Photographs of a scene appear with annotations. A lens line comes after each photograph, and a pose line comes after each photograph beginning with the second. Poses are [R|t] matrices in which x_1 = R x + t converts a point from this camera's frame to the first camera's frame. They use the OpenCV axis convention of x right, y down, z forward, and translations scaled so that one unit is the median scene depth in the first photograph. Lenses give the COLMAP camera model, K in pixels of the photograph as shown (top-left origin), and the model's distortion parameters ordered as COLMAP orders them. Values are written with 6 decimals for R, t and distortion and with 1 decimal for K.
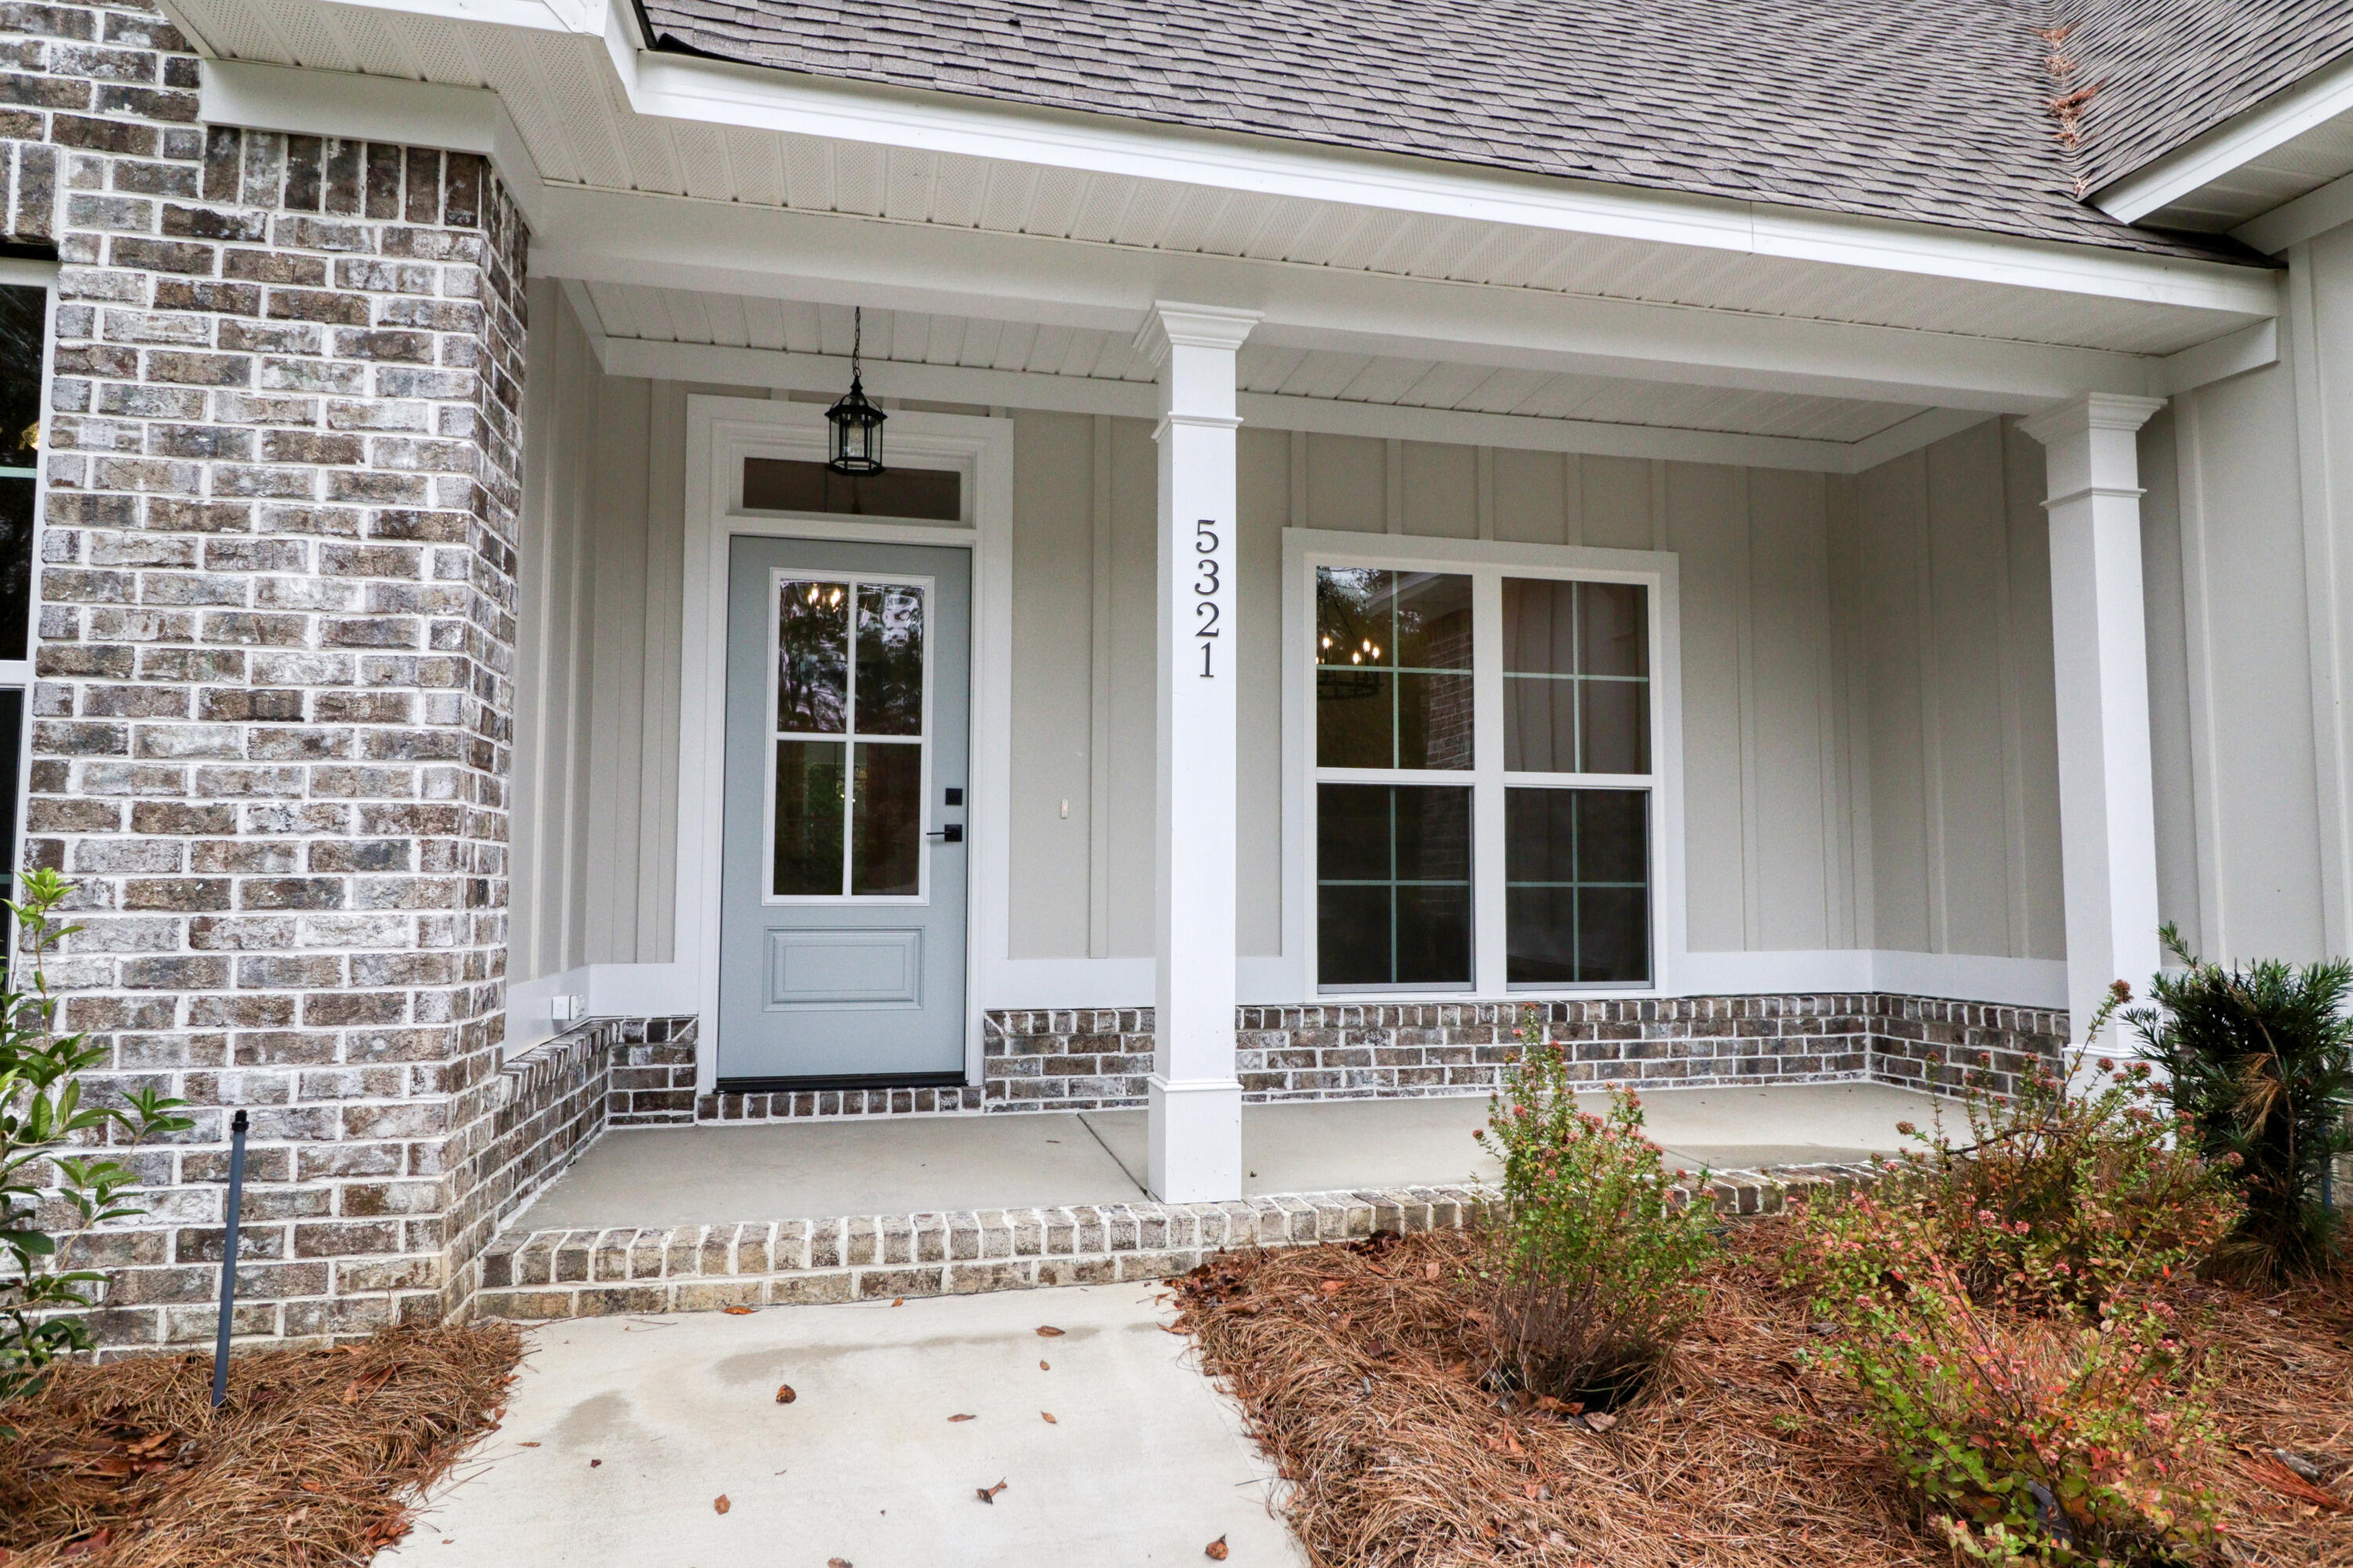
lens RADIAL K [[1412.5, 0, 1197.6], [0, 1412.5, 793.0], [0, 0, 1]] dist [-0.001735, -0.006368]
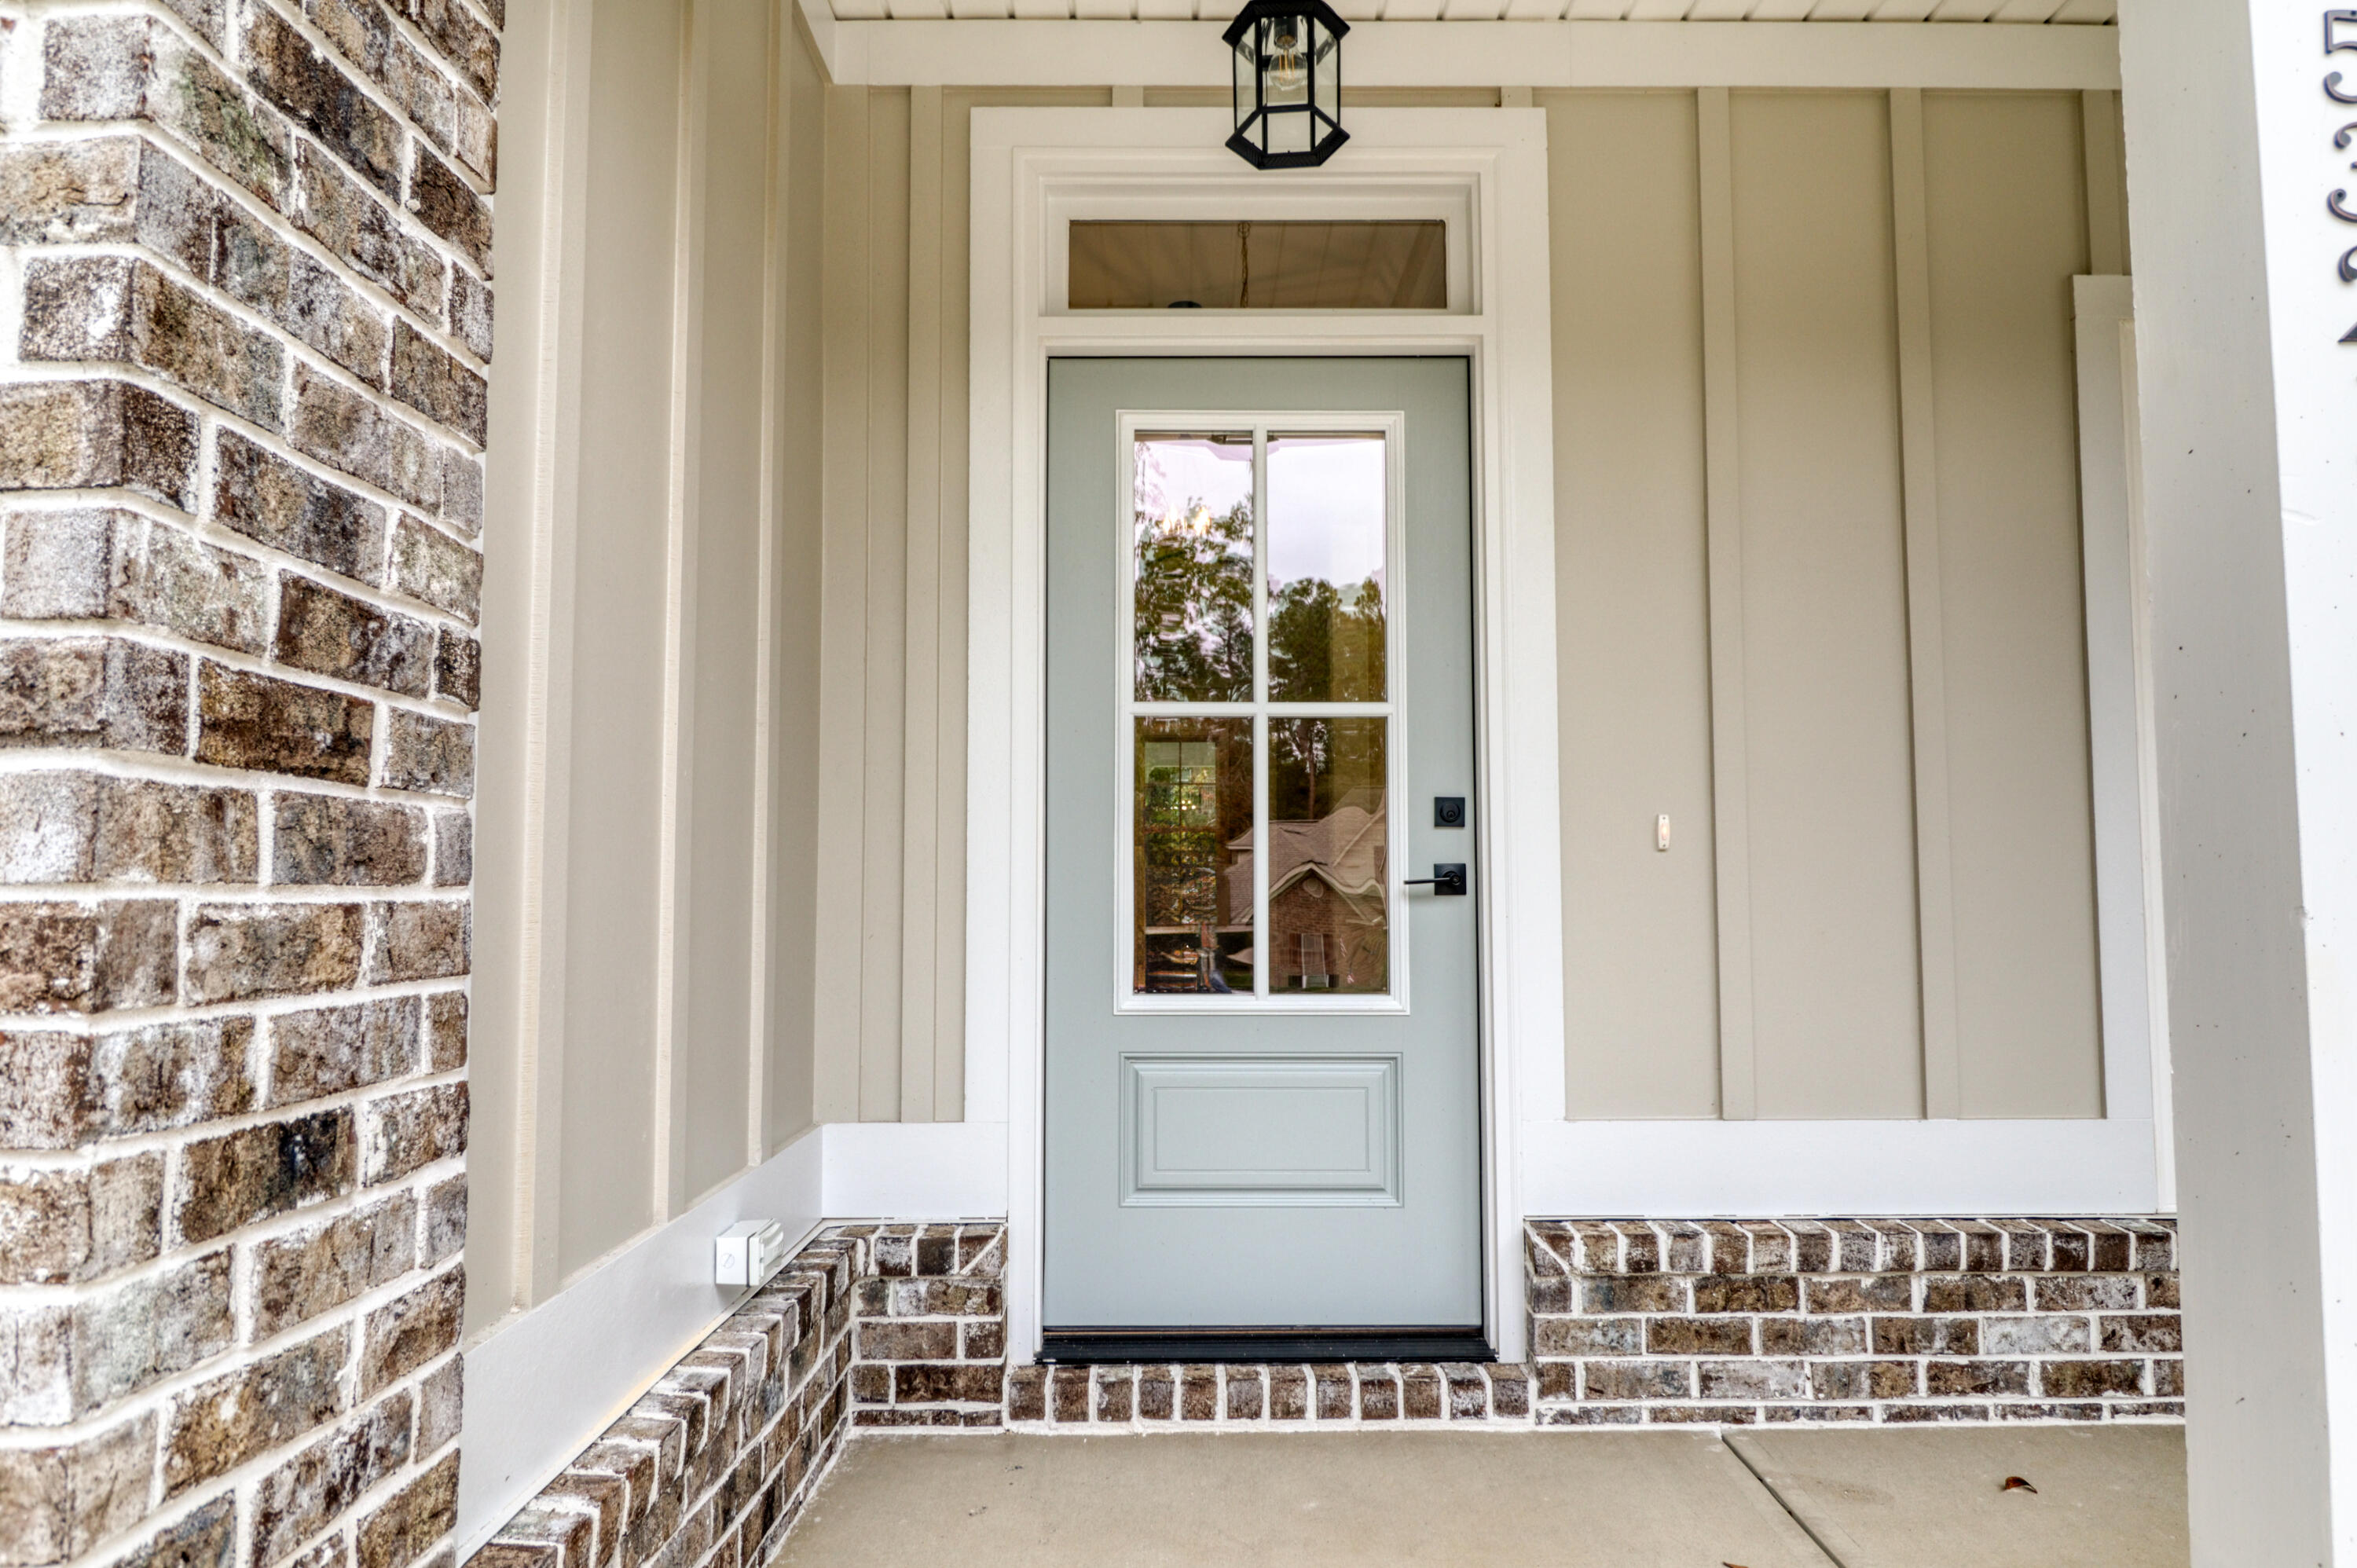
lens RADIAL K [[1414.8, 0, 1199.6], [0, 1414.8, 793.0], [0, 0, 1]] dist [-0.001735, -0.006368]
pose [[0.974192, -0.018941, -0.224923, -0.150995], [0.018743, 0.999820, -0.003018, -0.005254], [0.224940, -0.001276, 0.974372, 0.471399]]
